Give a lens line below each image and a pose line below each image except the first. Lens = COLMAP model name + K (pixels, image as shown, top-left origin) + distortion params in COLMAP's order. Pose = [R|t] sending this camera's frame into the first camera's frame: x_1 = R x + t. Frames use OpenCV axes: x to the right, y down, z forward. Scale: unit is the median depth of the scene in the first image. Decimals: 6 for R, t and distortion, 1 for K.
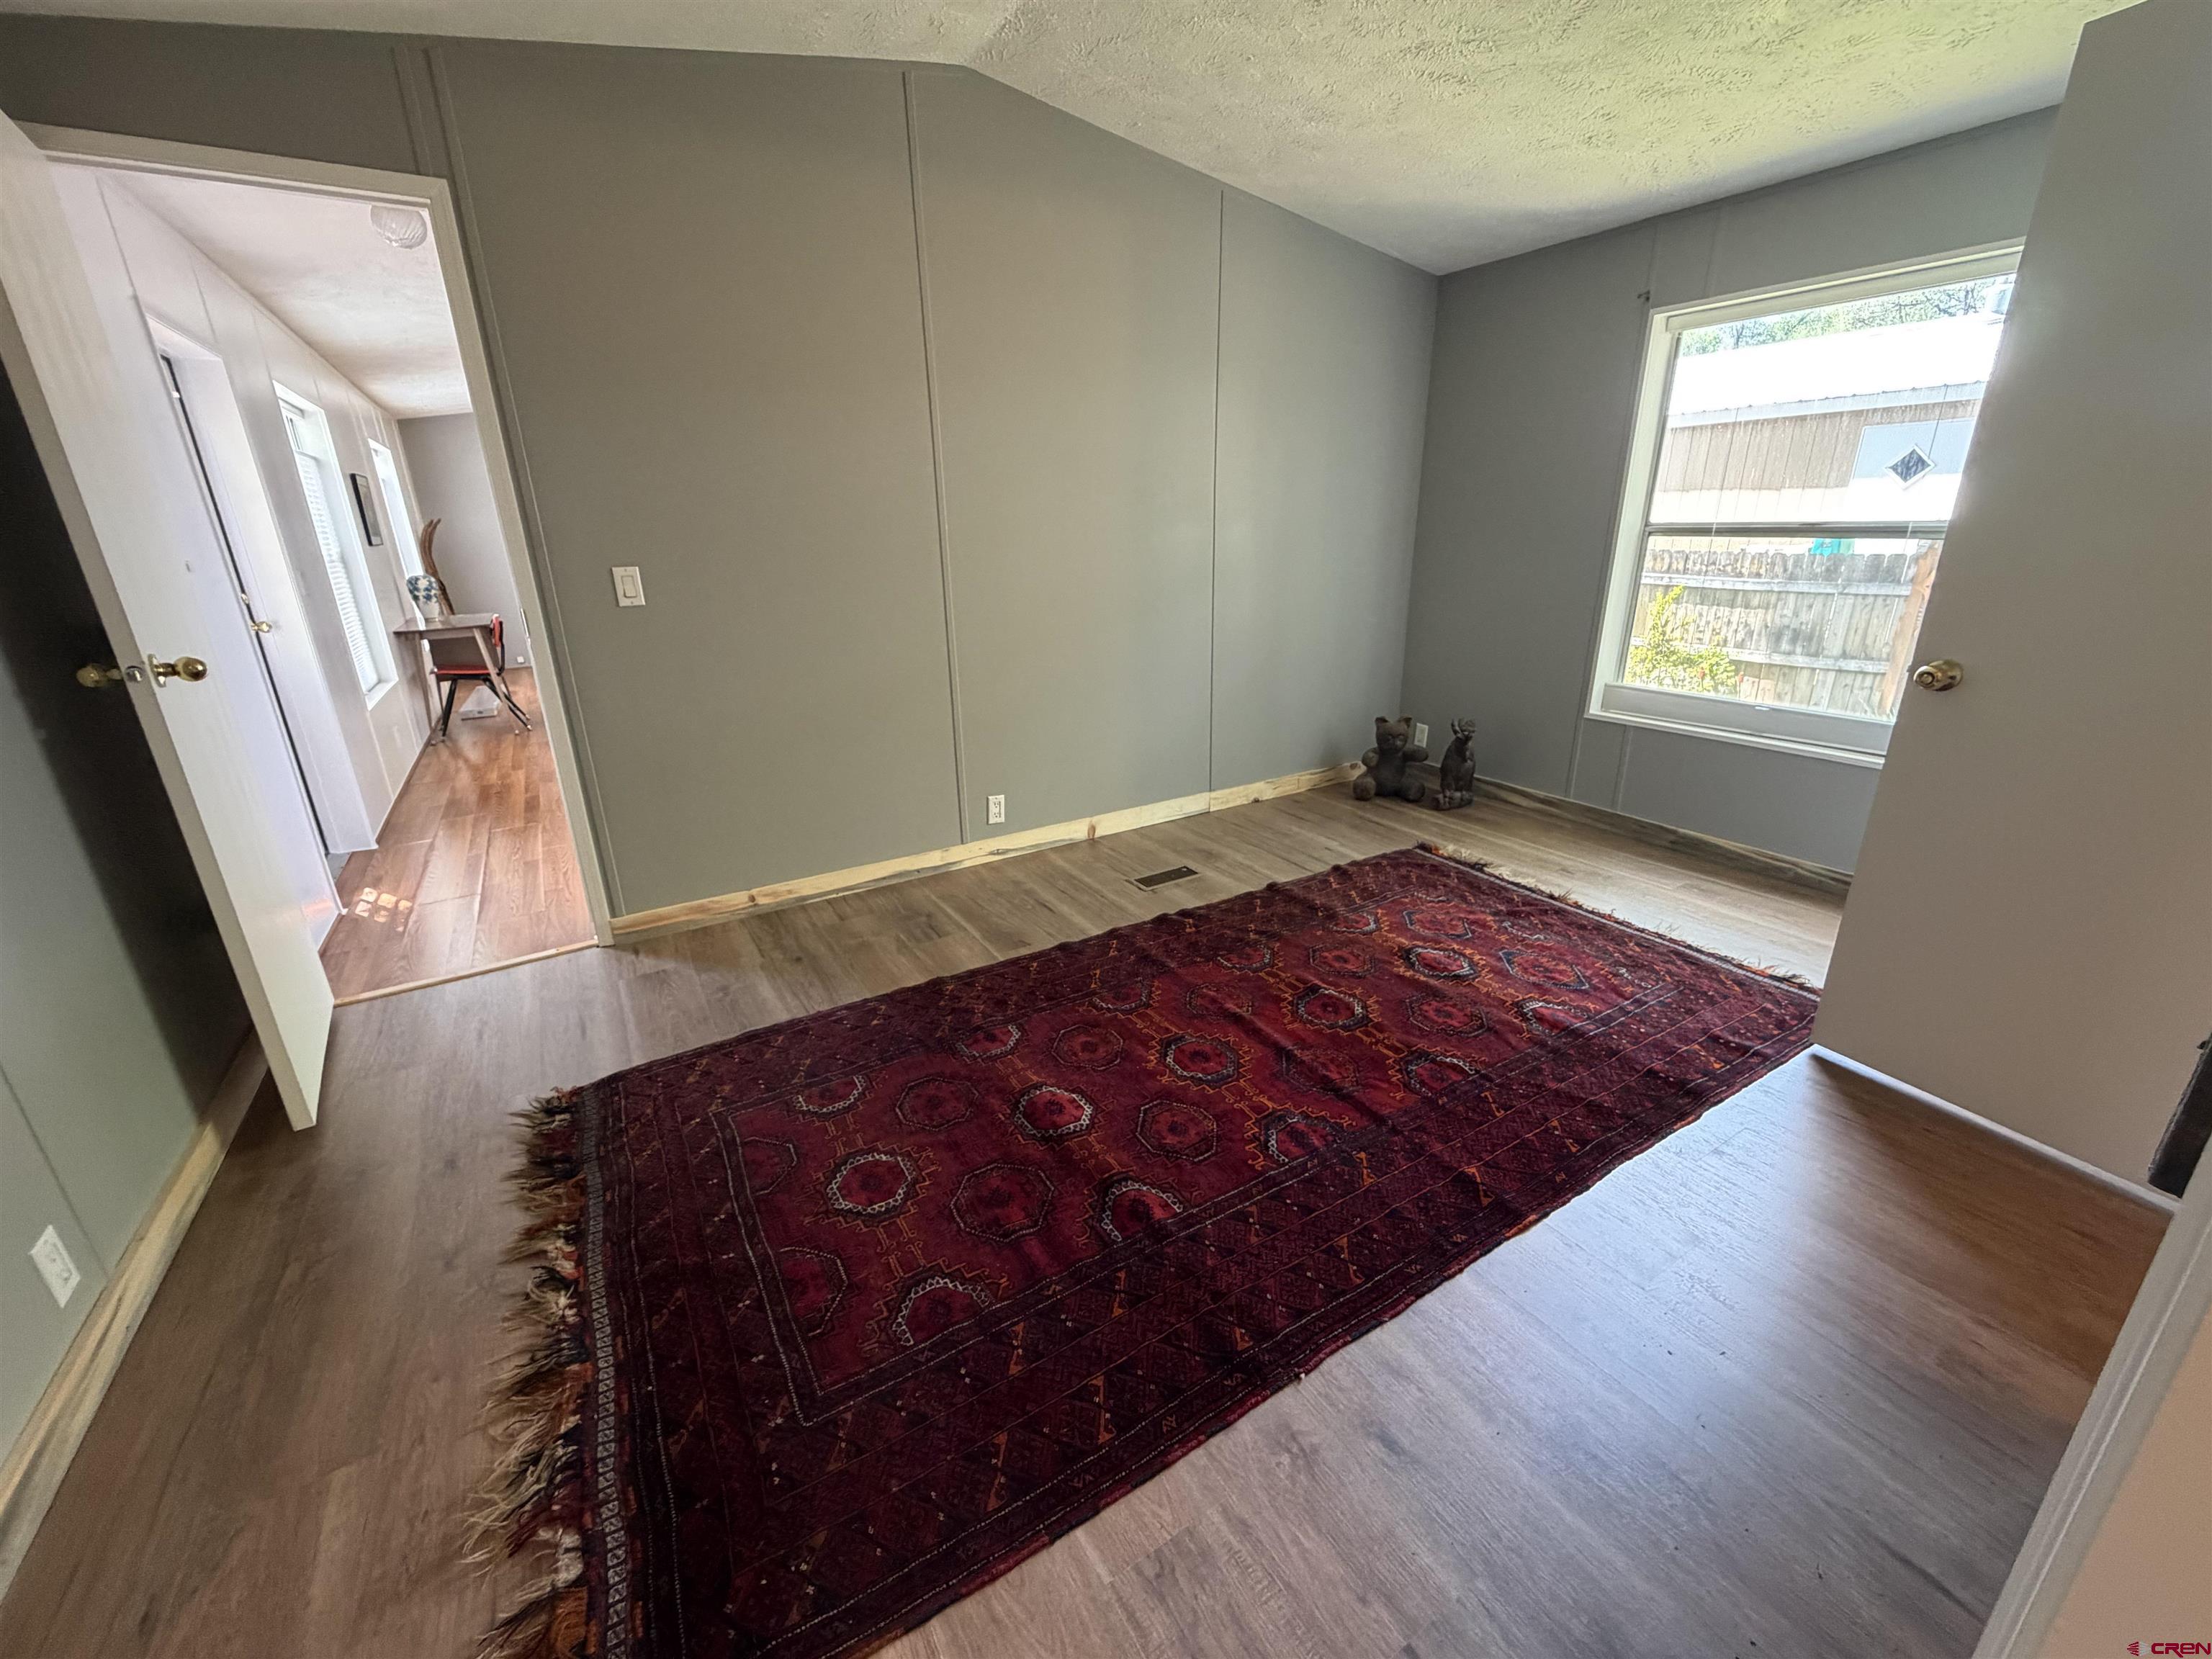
lens RADIAL K [[883.9, 0, 1099.8], [0, 883.9, 829.2], [0, 0, 1]] dist [0.002545, -0.000510]
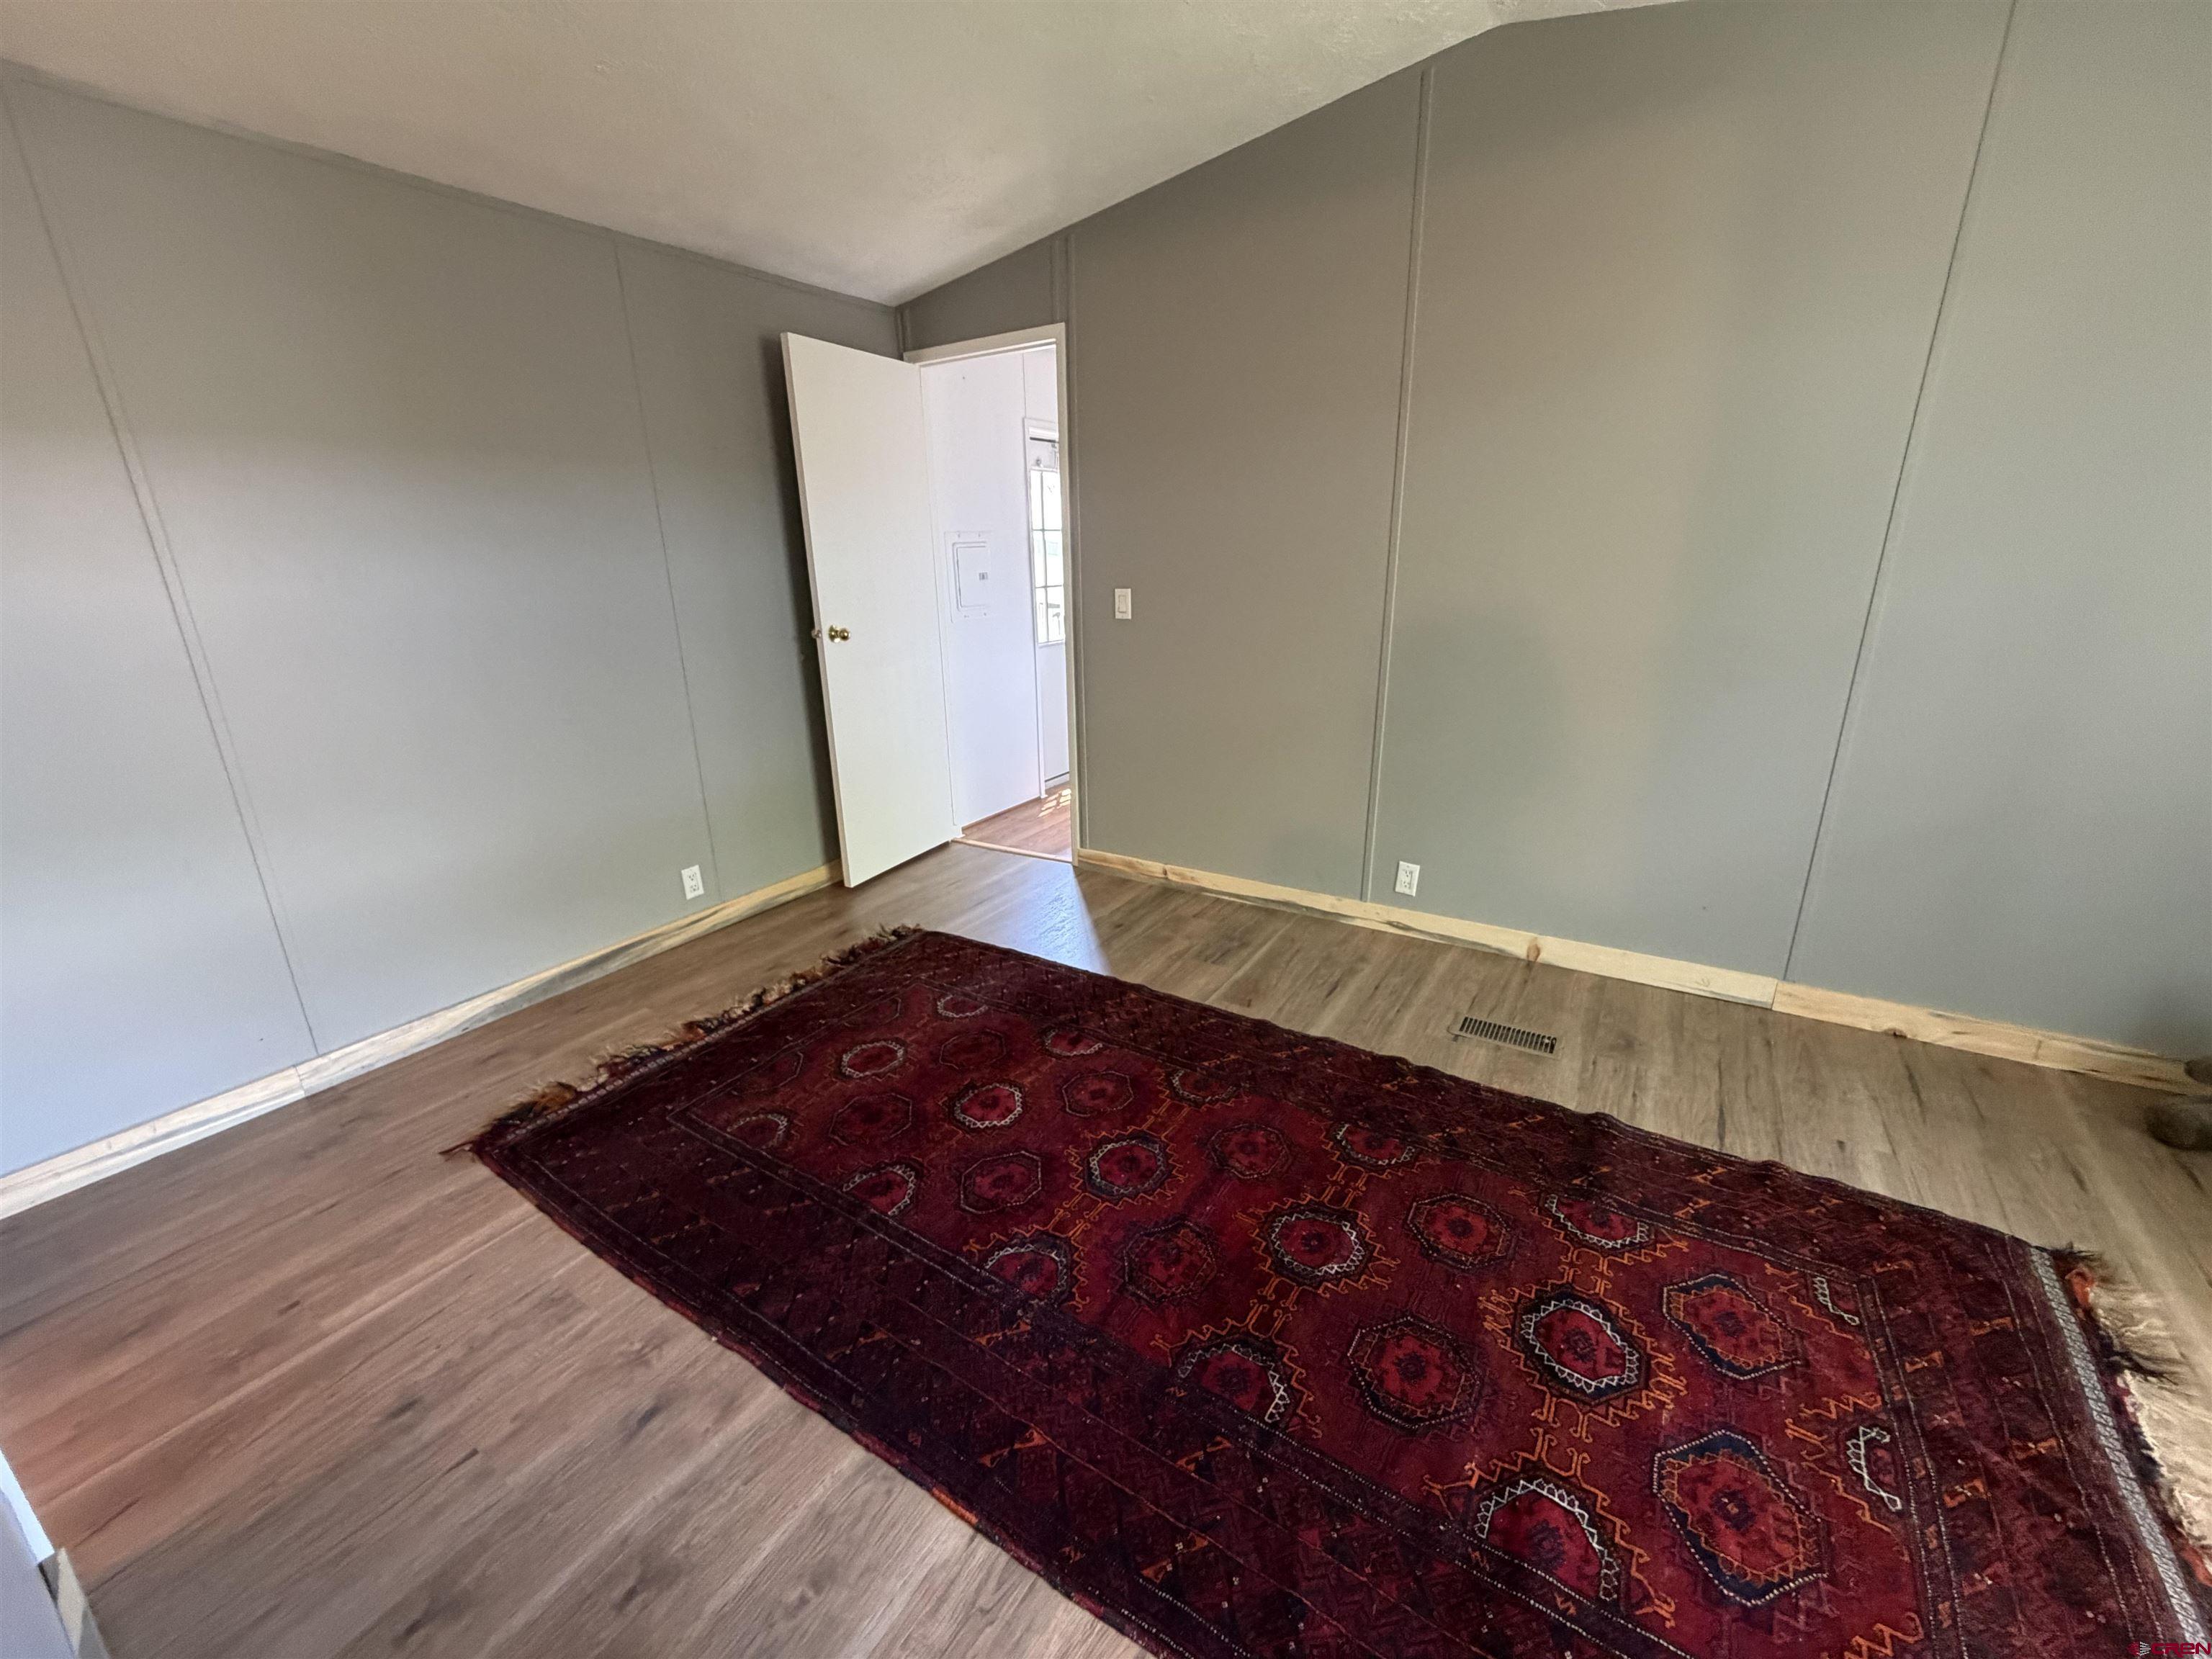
lens RADIAL K [[883.9, 0, 1099.8], [0, 883.9, 829.2], [0, 0, 1]] dist [0.002545, -0.000510]
pose [[0.436194, 0.284996, -0.853529, 0.558816], [-0.282112, 0.944012, 0.171036, -0.152571], [0.854487, 0.166186, 0.492174, 0.342173]]
